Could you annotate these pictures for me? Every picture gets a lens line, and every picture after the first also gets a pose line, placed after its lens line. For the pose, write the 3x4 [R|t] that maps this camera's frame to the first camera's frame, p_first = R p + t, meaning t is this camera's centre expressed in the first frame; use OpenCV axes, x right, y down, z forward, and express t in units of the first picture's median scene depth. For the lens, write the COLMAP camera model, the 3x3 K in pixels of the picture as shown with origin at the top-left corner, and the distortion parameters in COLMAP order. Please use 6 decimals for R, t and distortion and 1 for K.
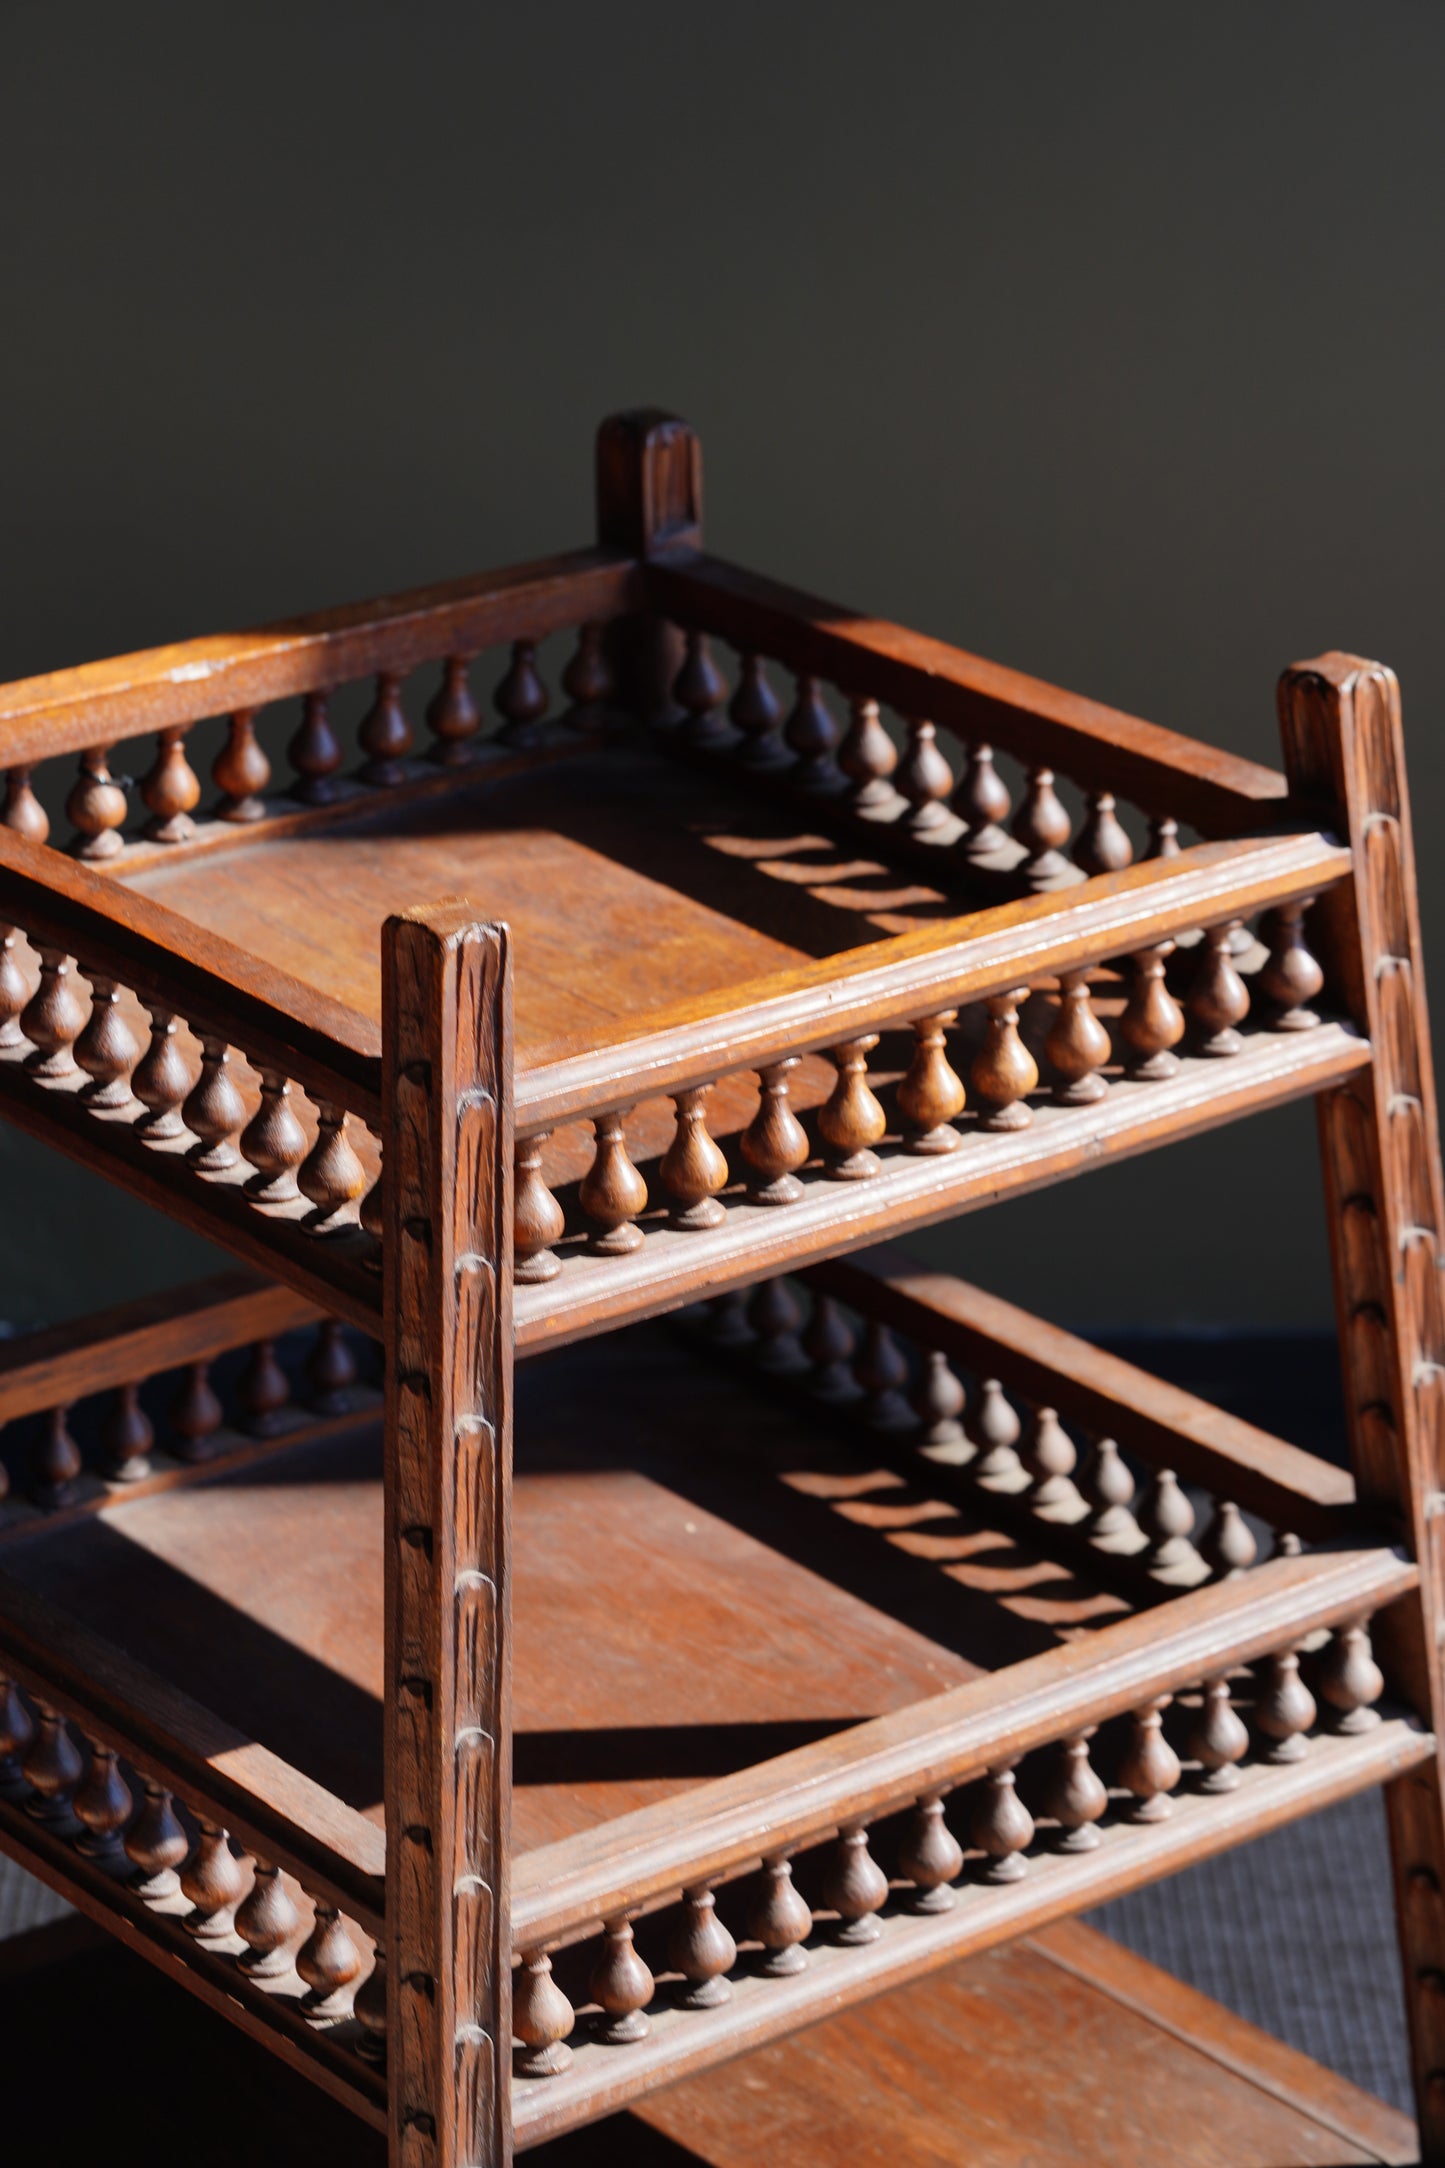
lens RADIAL K [[5981.1, 0, 561.6], [0, 5981.1, 1490.0], [0, 0, 1]] dist [-0.169207, -0.237377]
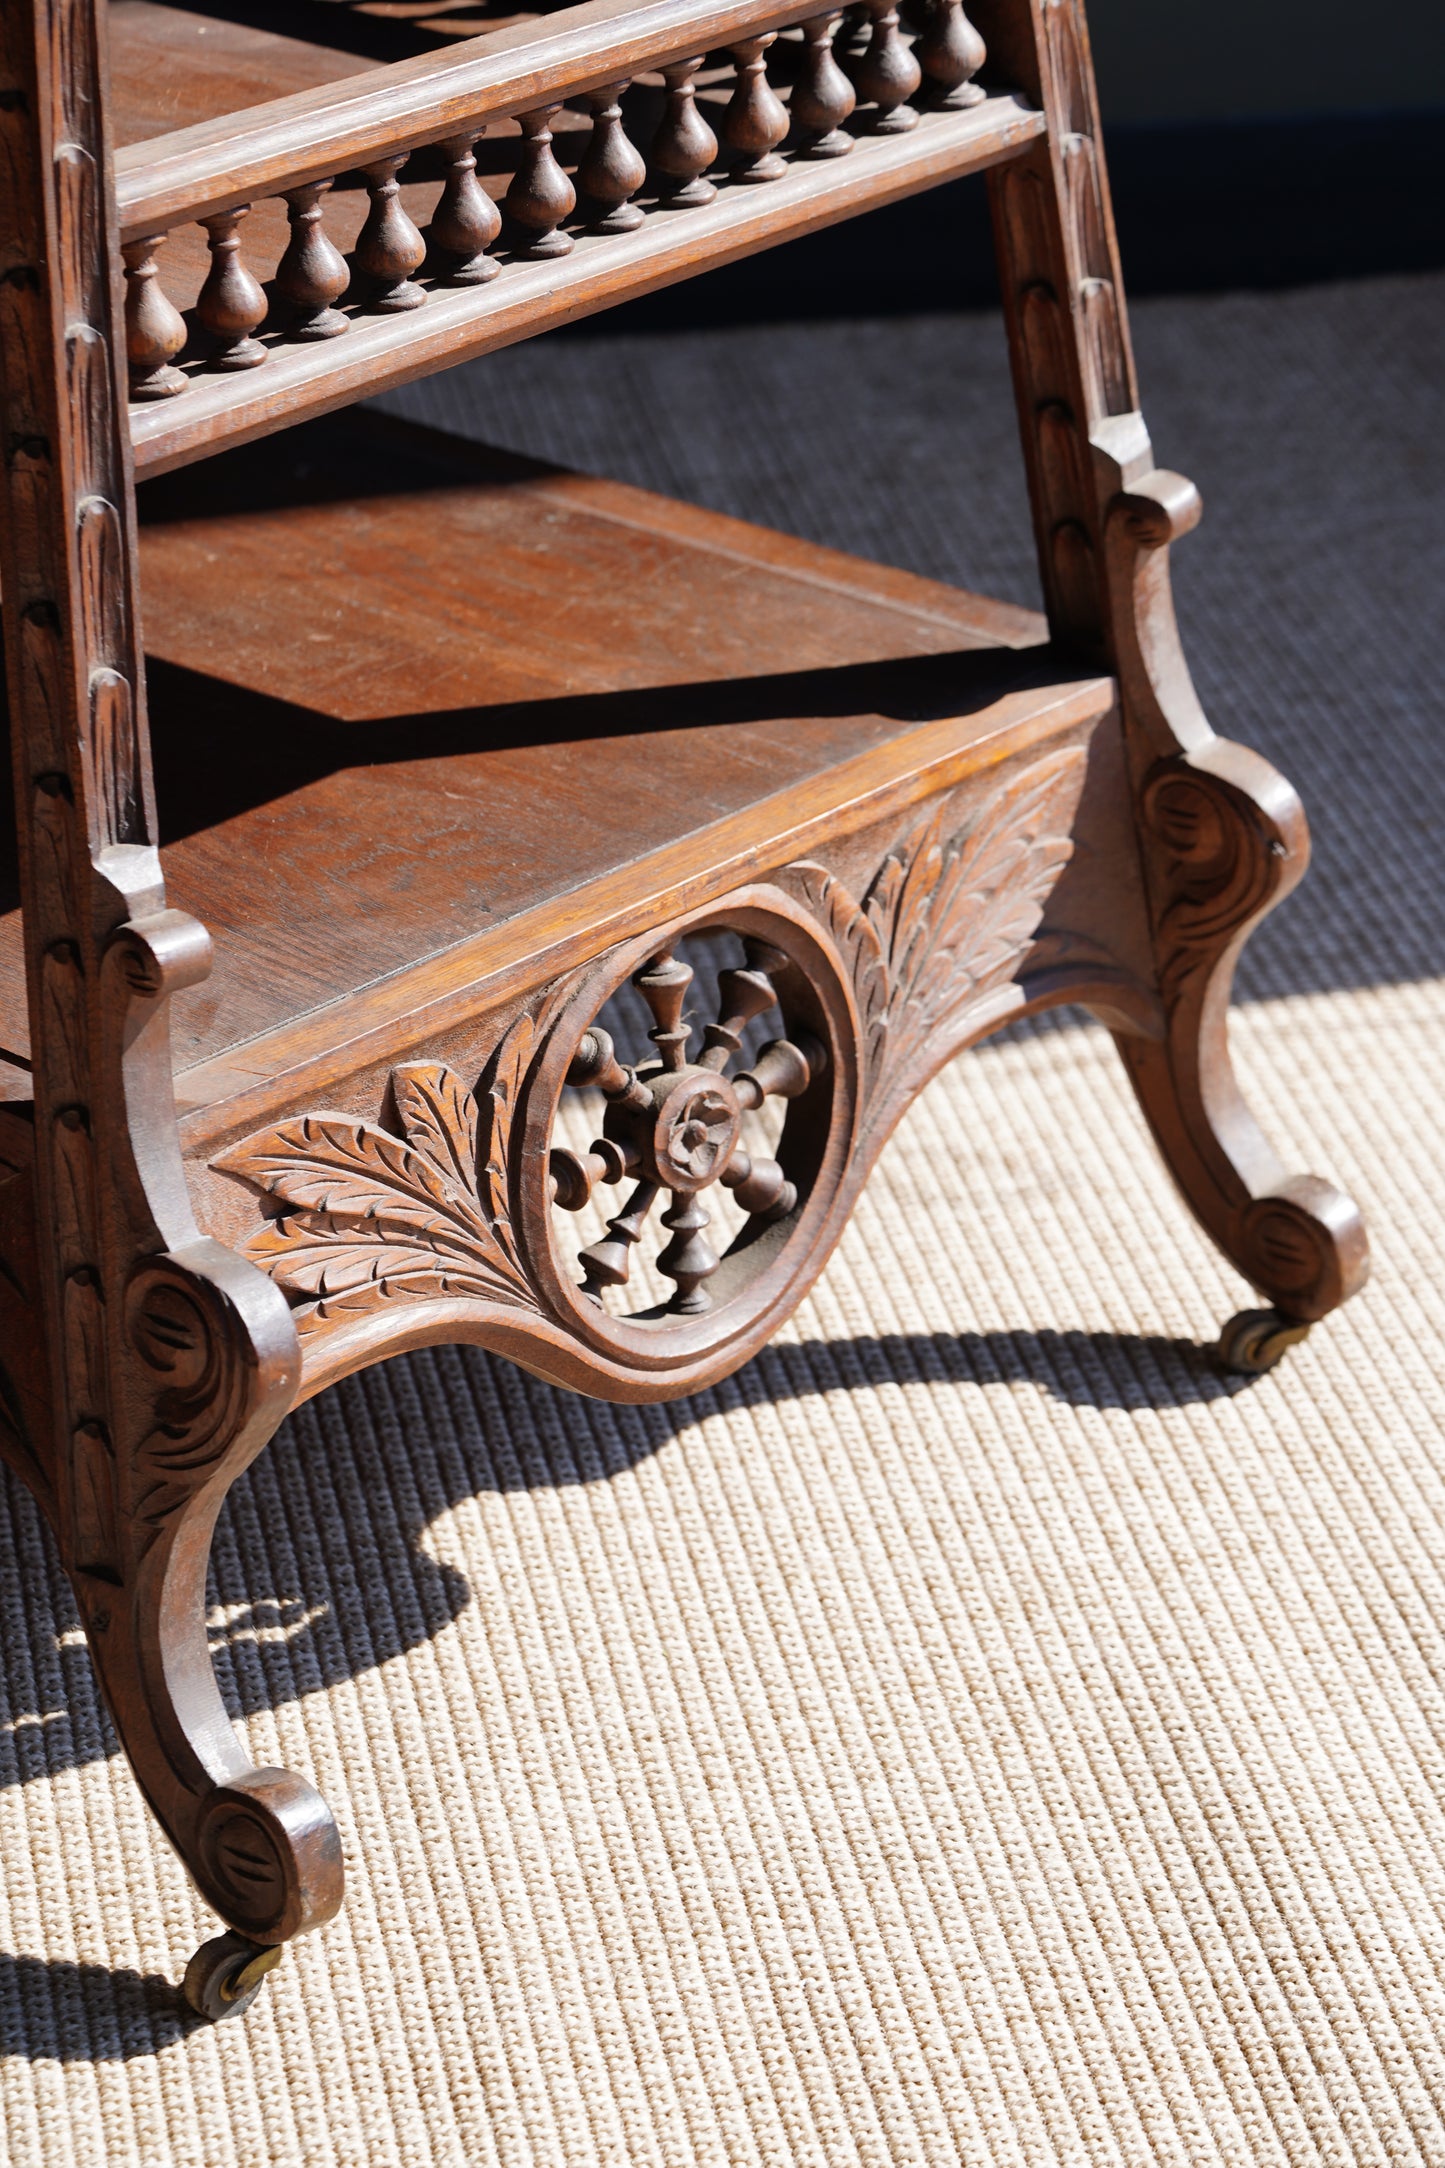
lens RADIAL K [[5981.1, 0, 561.6], [0, 5981.1, 1490.0], [0, 0, 1]] dist [-0.169207, -0.237377]
pose [[0.987120, -0.092659, 0.130416, -0.071171], [0.085044, 0.994396, 0.062804, 0.199722], [-0.135504, -0.050904, 0.989468, 0.090996]]
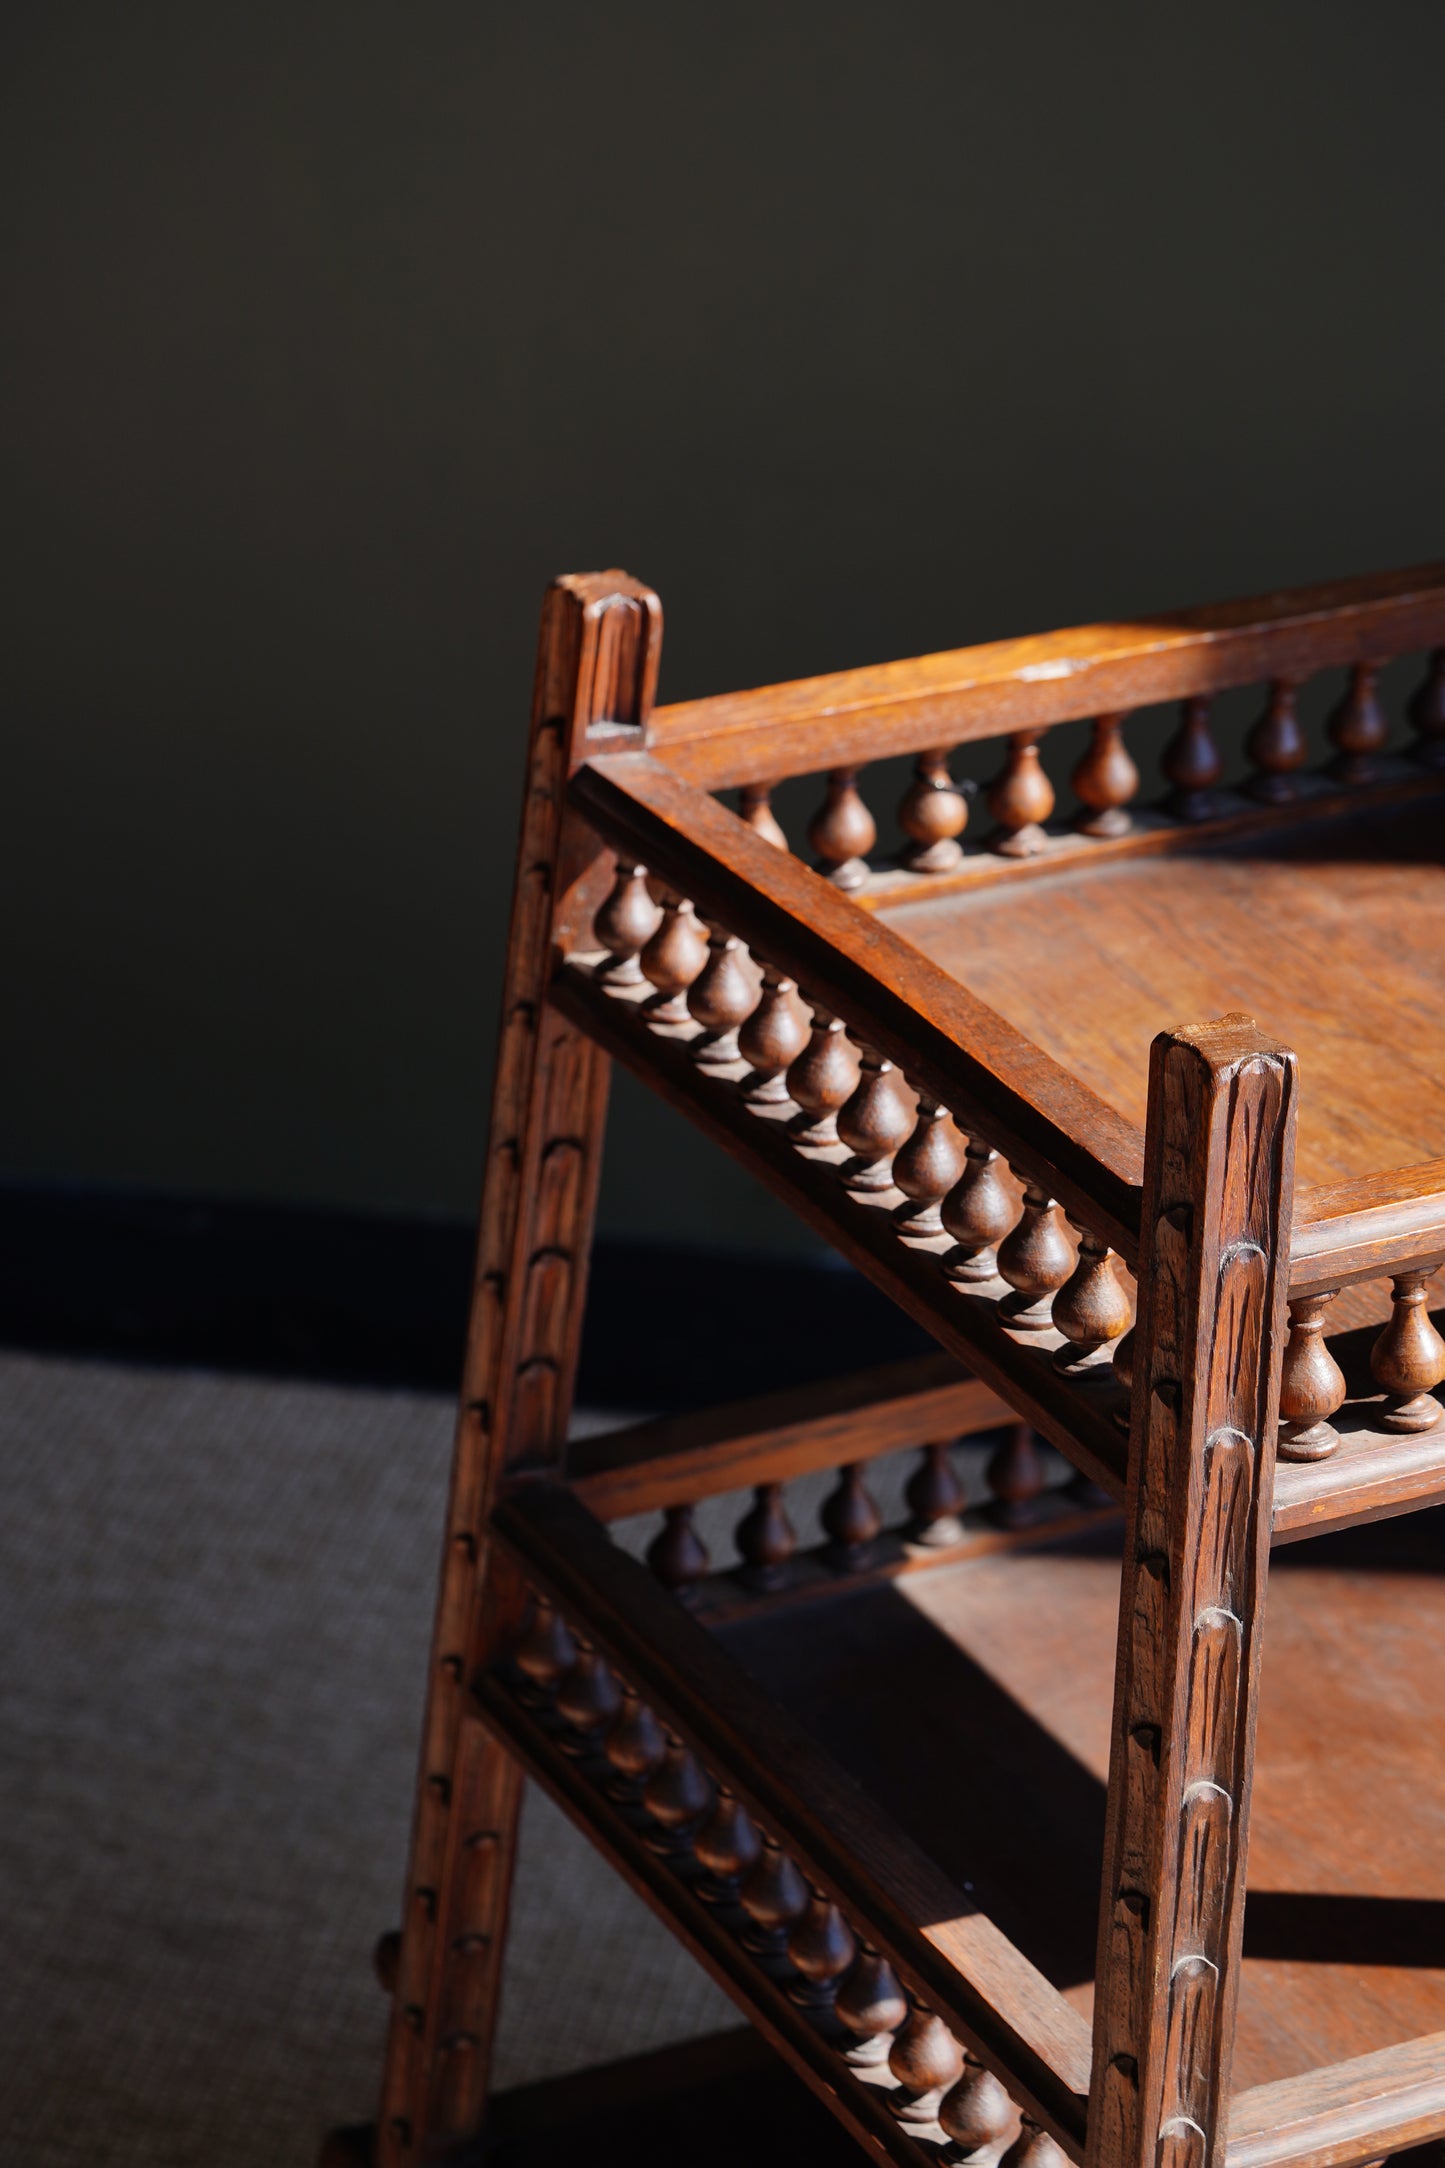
lens RADIAL K [[5981.1, 0, 561.6], [0, 5981.1, 1490.0], [0, 0, 1]] dist [-0.169207, -0.237377]
pose [[0.977210, 0.090976, -0.191793, 0.050813], [-0.081756, 0.995108, 0.055465, -0.062603], [0.195901, -0.038520, 0.979867, 0.119876]]
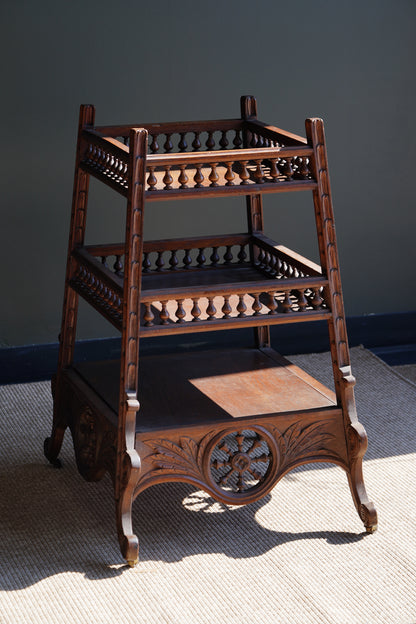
lens RADIAL K [[1721.5, 0, 161.7], [0, 1721.5, 428.9], [0, 0, 1]] dist [-0.169207, -0.237377]
pose [[0.941887, 0.106038, -0.318754, 0.556974], [-0.147780, 0.982918, -0.109696, 0.373934], [0.301677, 0.150427, 0.941468, -0.617813]]
